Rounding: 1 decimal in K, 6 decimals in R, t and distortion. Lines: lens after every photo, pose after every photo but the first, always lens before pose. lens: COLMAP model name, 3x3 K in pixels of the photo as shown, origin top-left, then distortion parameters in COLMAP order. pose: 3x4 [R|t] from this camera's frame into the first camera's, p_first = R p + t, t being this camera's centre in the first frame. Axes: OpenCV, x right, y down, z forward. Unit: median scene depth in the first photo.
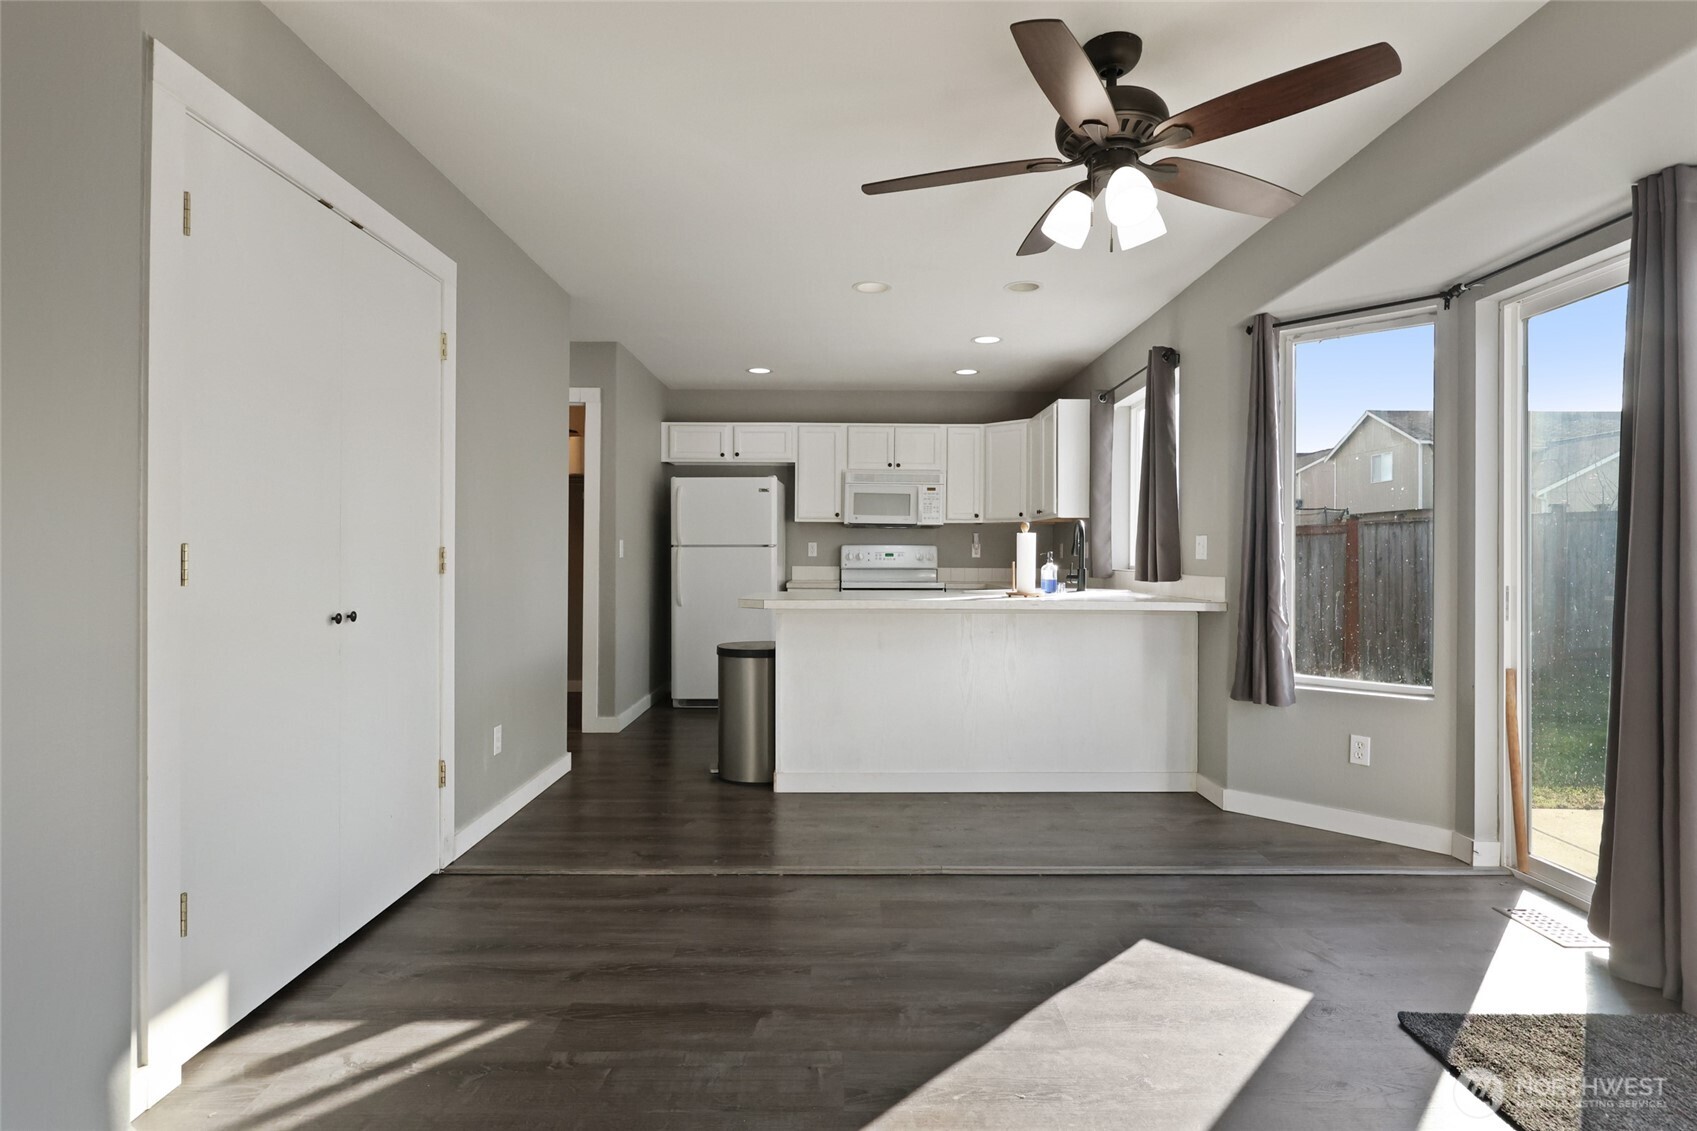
lens RADIAL K [[888.2, 0, 849.5], [0, 888.2, 556.2], [0, 0, 1]] dist [0.000912, -0.000453]
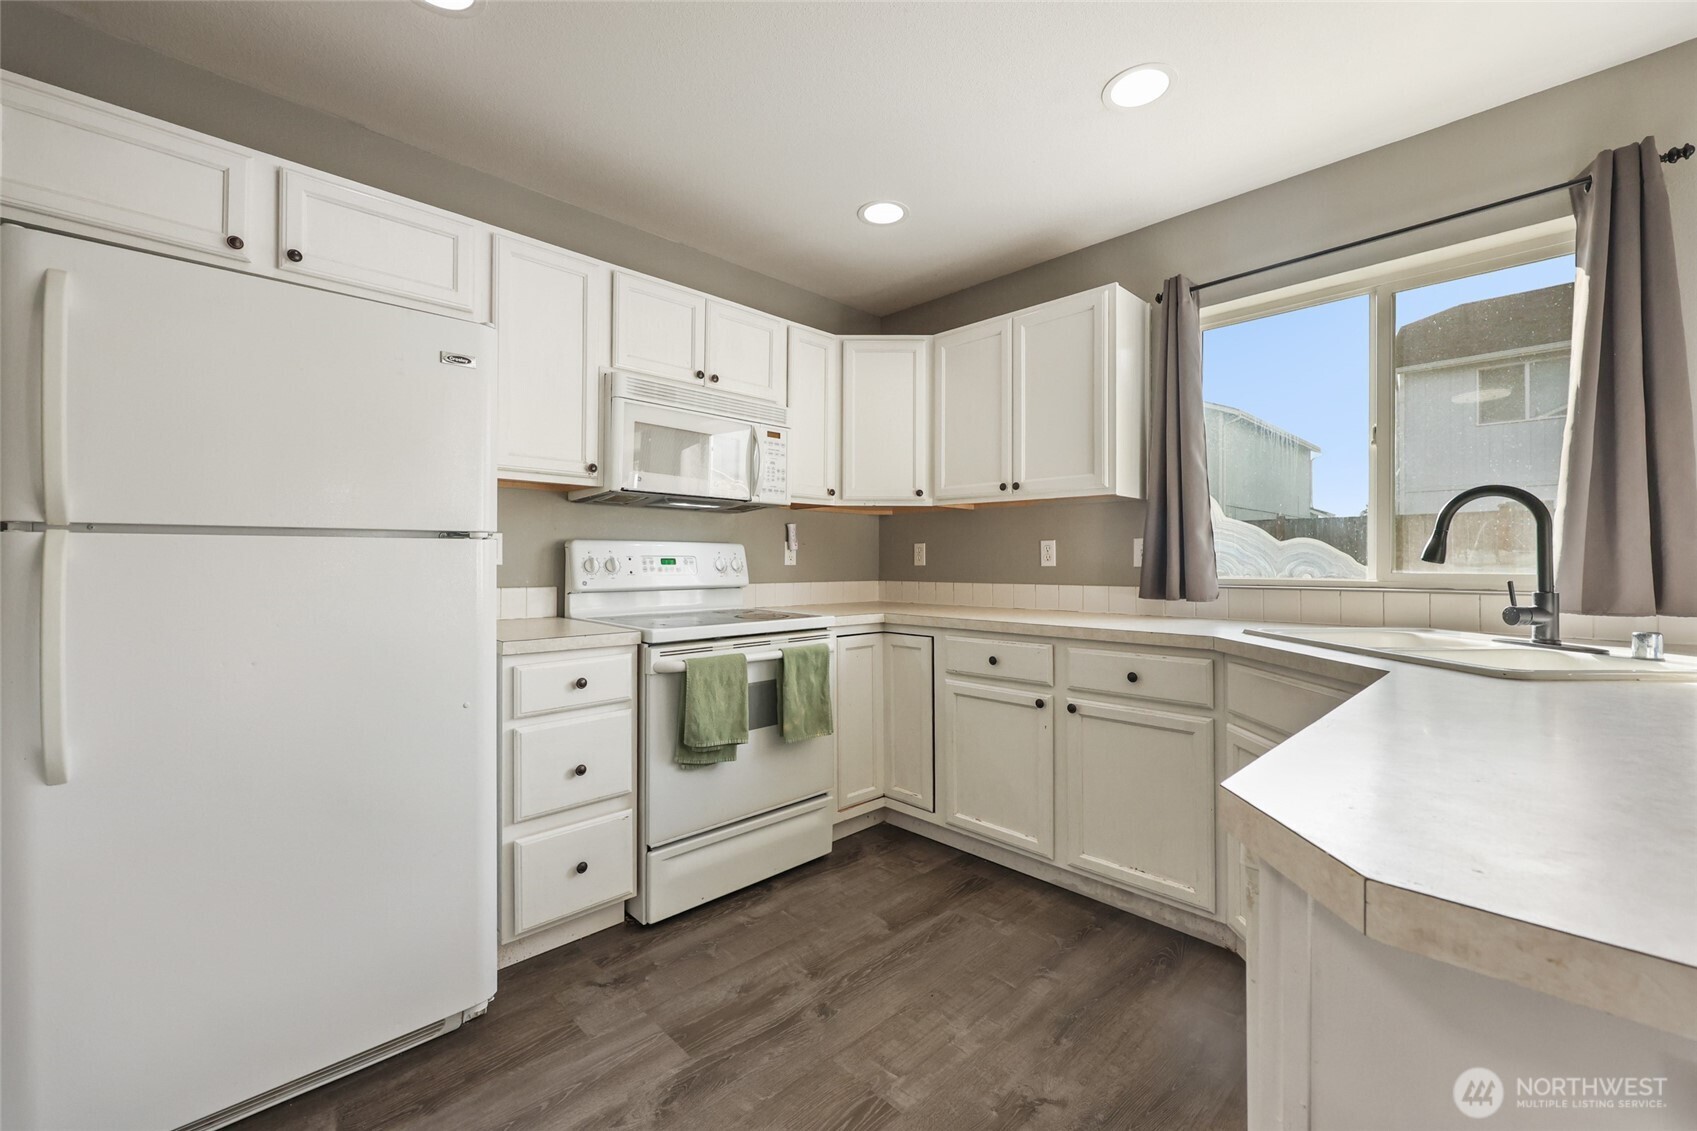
lens RADIAL K [[688.7, 0, 846.4], [0, 688.7, 559.2], [0, 0, 1]] dist [0.000159, -0.000432]
pose [[0.721550, 0.000906, 0.692362, -0.231250], [0.000841, 0.999997, -0.002185, -0.002550], [-0.692362, 0.002159, 0.721547, 1.005962]]
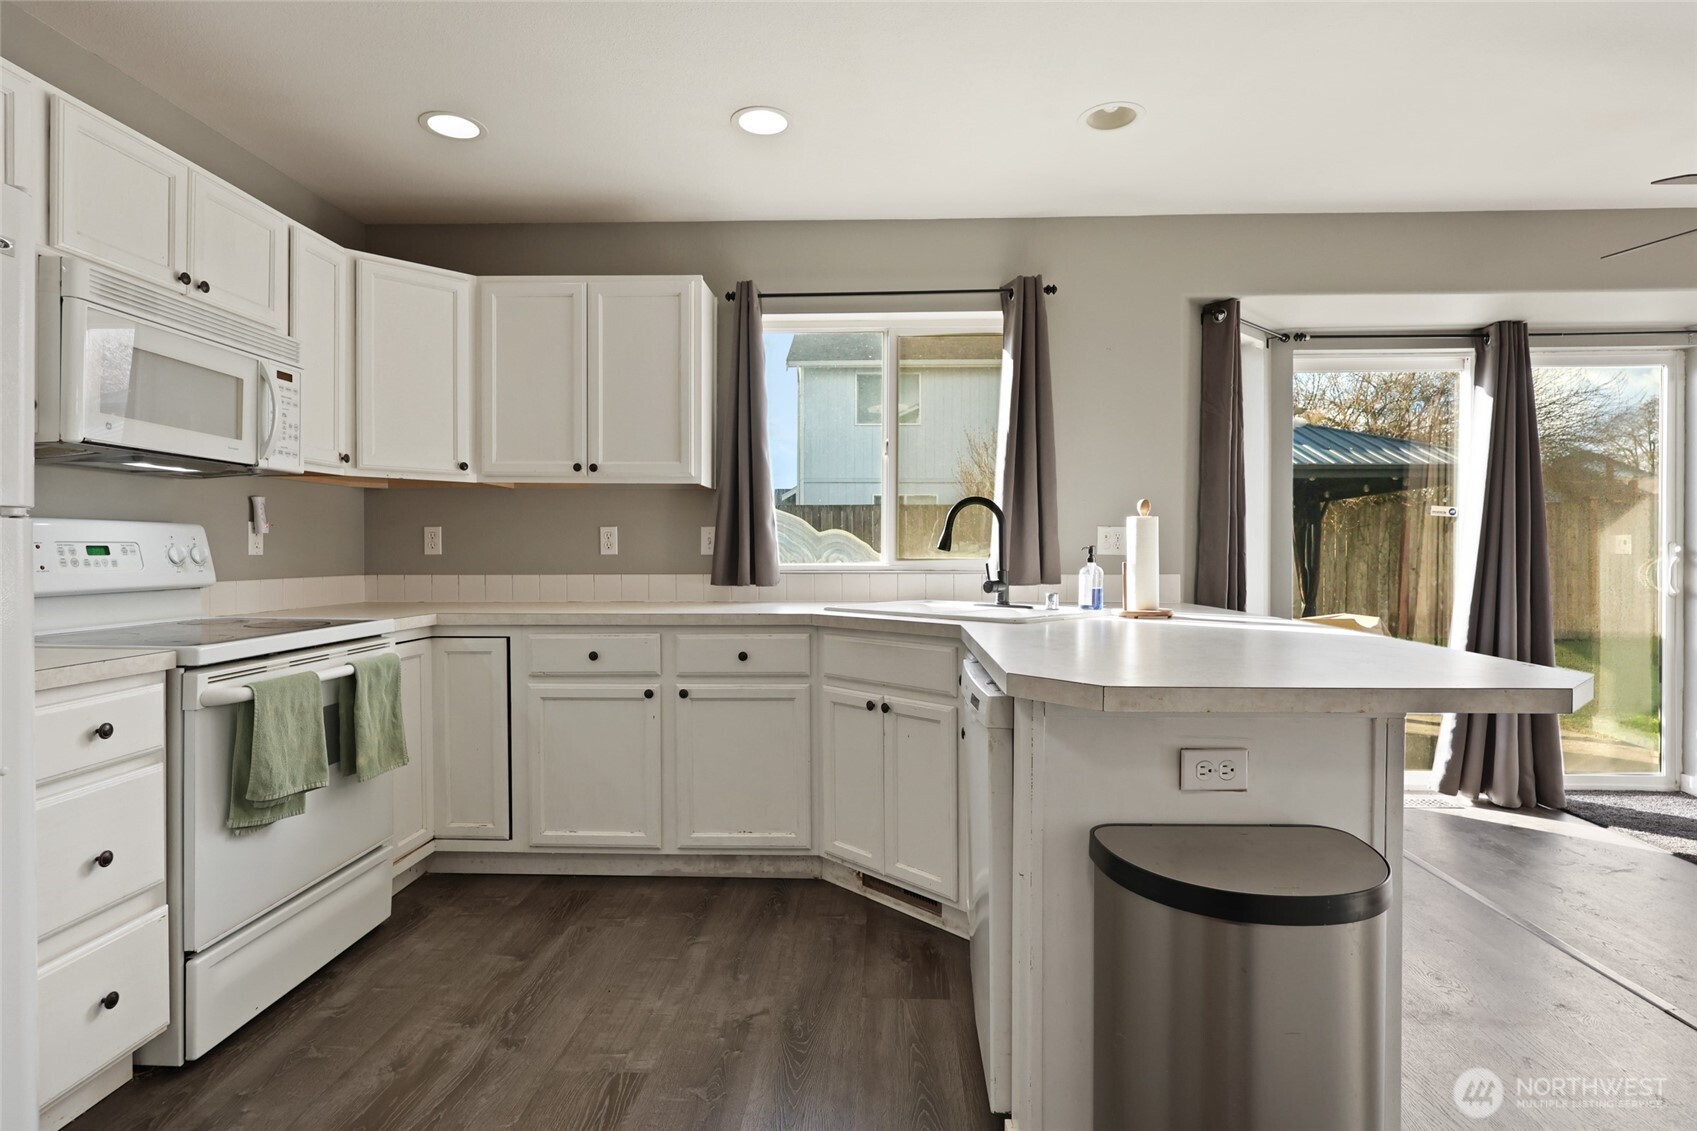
lens RADIAL K [[888.2, 0, 853.9], [0, 888.2, 562.7], [0, 0, 1]] dist [0.000912, -0.000453]
pose [[0.039649, -0.017668, 0.999057, -0.411509], [0.000199, 0.999844, 0.017674, -0.003971], [-0.999214, -0.000502, 0.039646, 1.098471]]
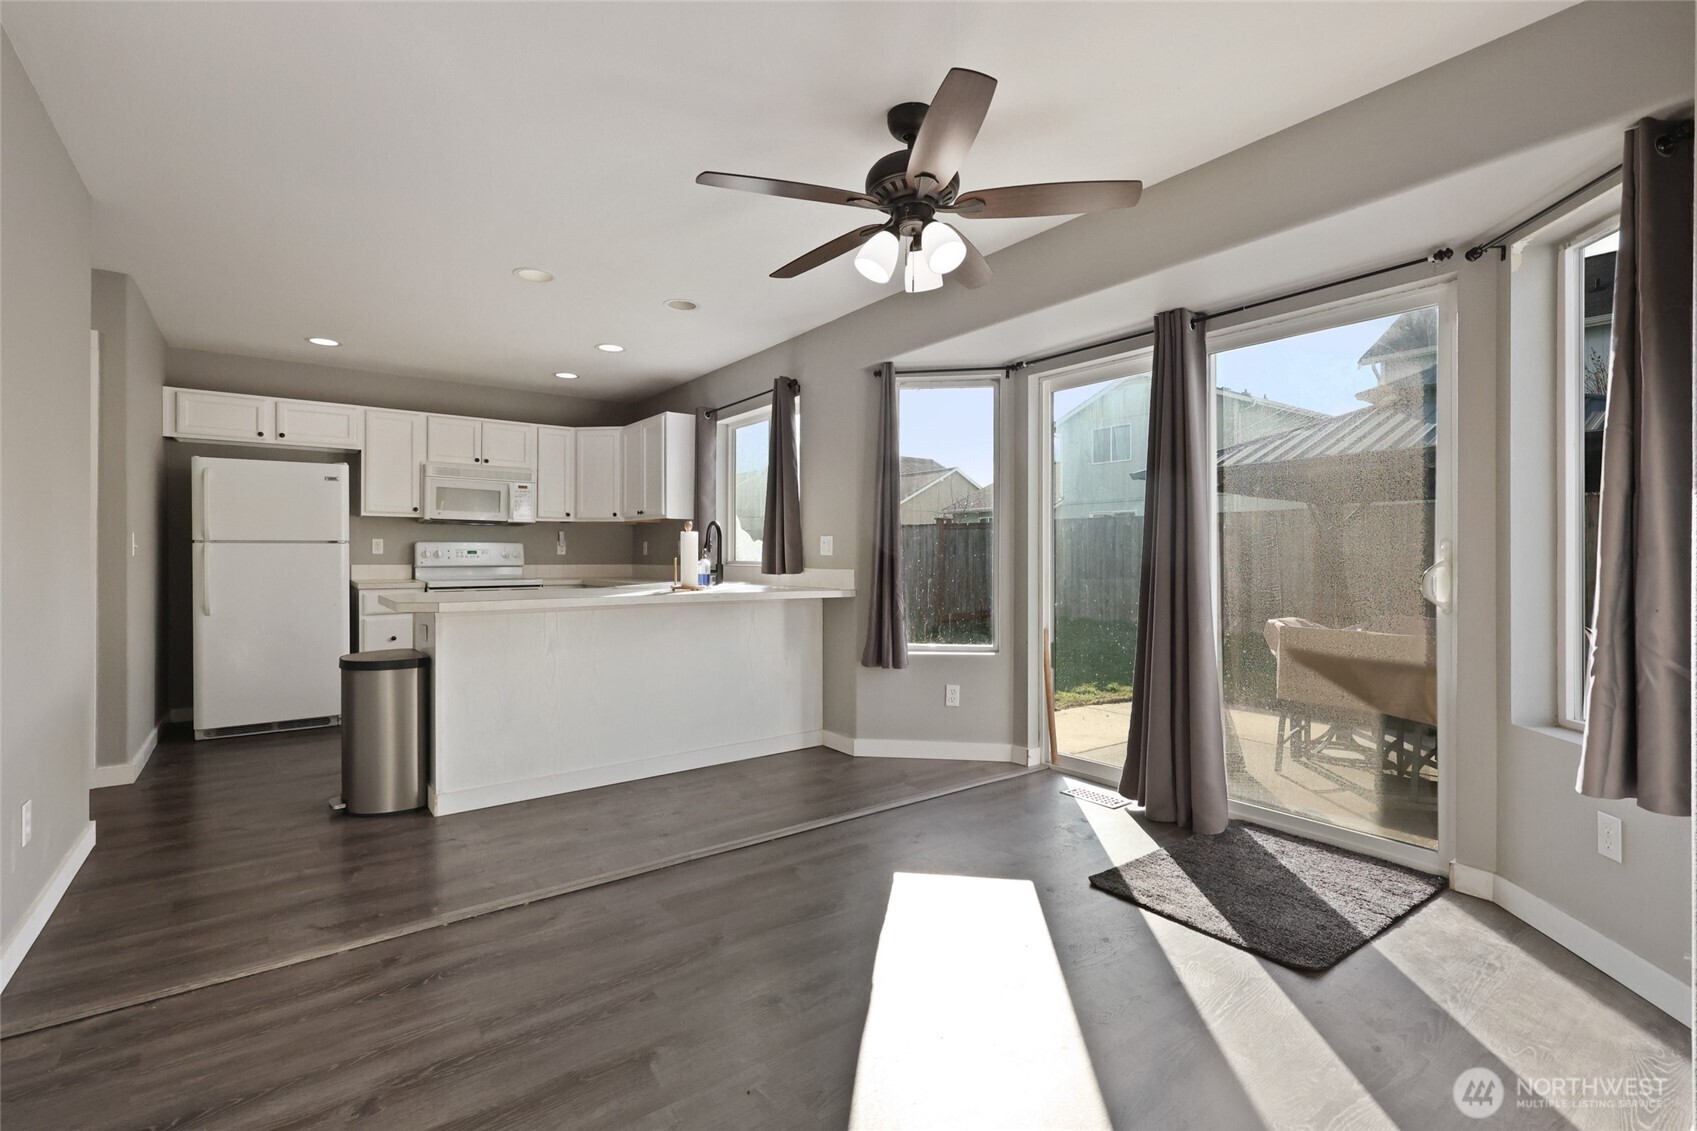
lens RADIAL K [[764.7, 0, 848.0], [0, 764.7, 558.1], [0, 0, 1]] dist [0.000522, 0.001022]
pose [[0.804884, -0.005849, 0.593403, -0.187306], [0.002369, 0.999975, 0.006644, 0.000663], [-0.593427, -0.003942, 0.804878, 0.120515]]
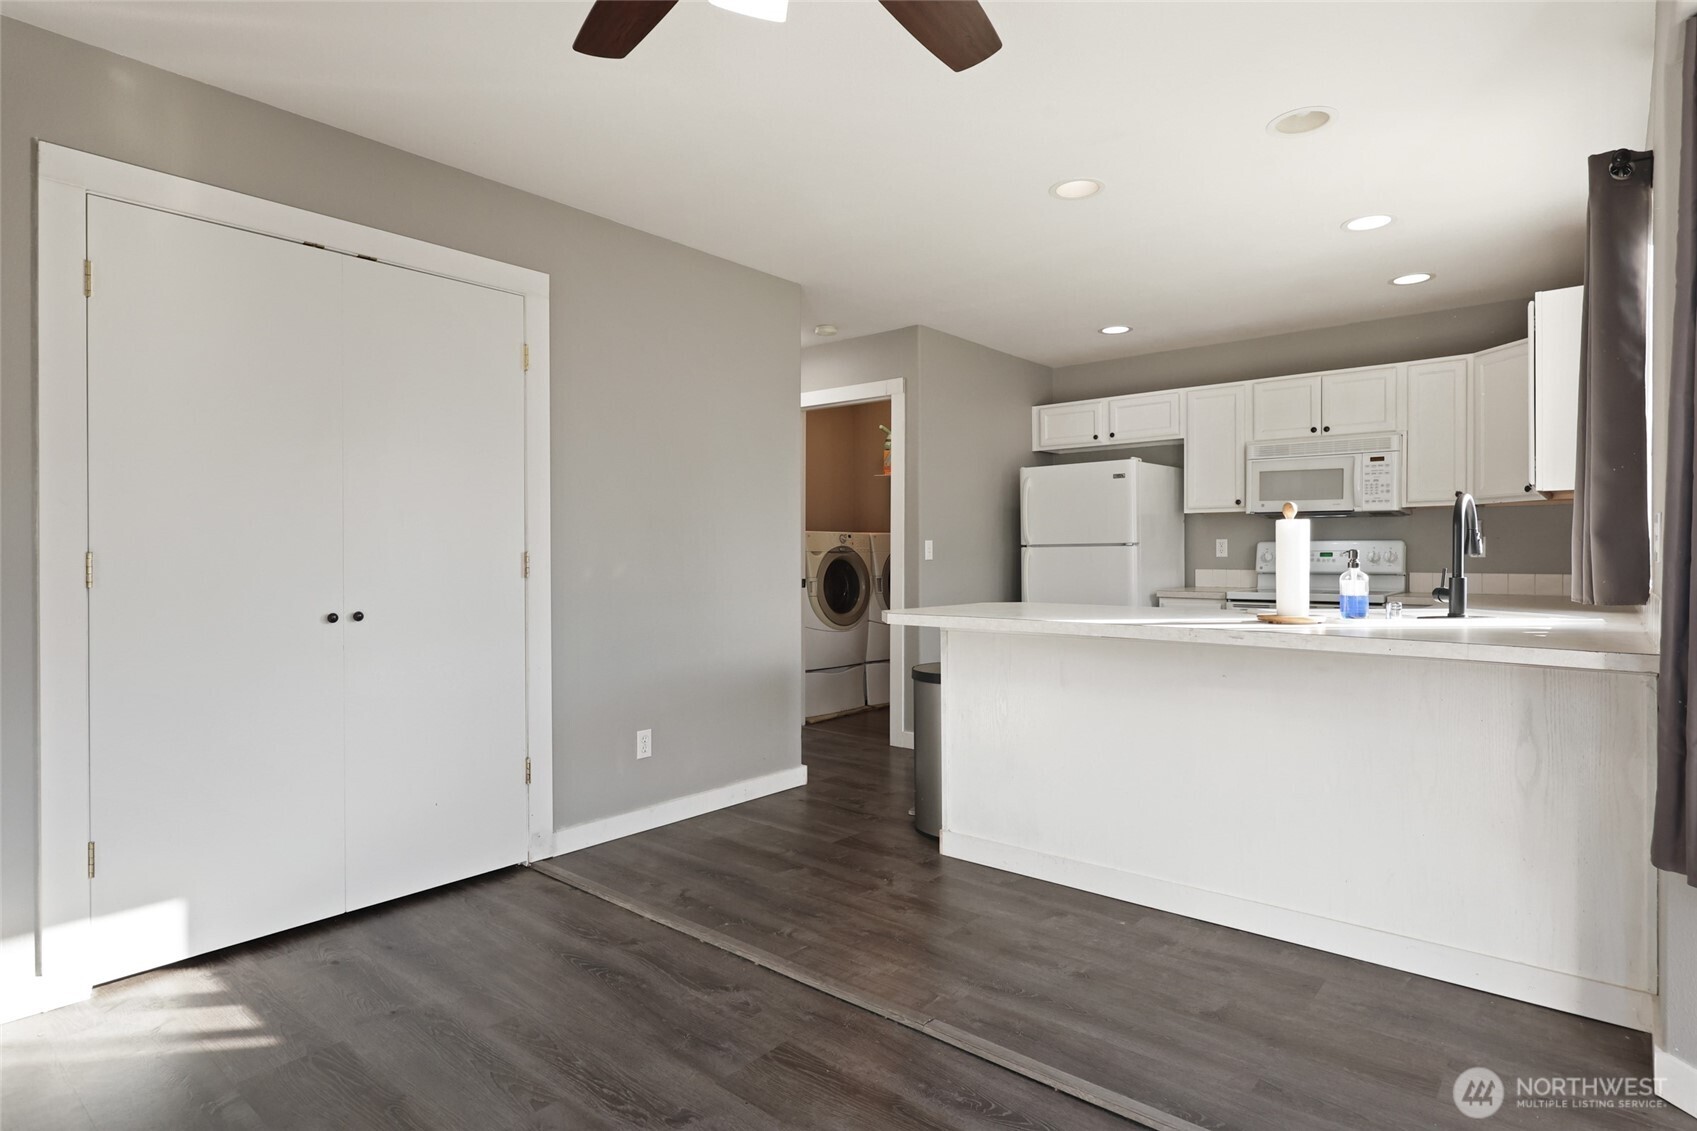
lens RADIAL K [[888.2, 0, 854.5], [0, 888.2, 563.1], [0, 0, 1]] dist [0.000912, -0.000453]
pose [[0.761107, -0.000202, -0.648626, 0.341195], [0.005060, 0.999971, 0.005626, -0.000748], [0.648607, -0.007564, 0.761086, 0.312558]]
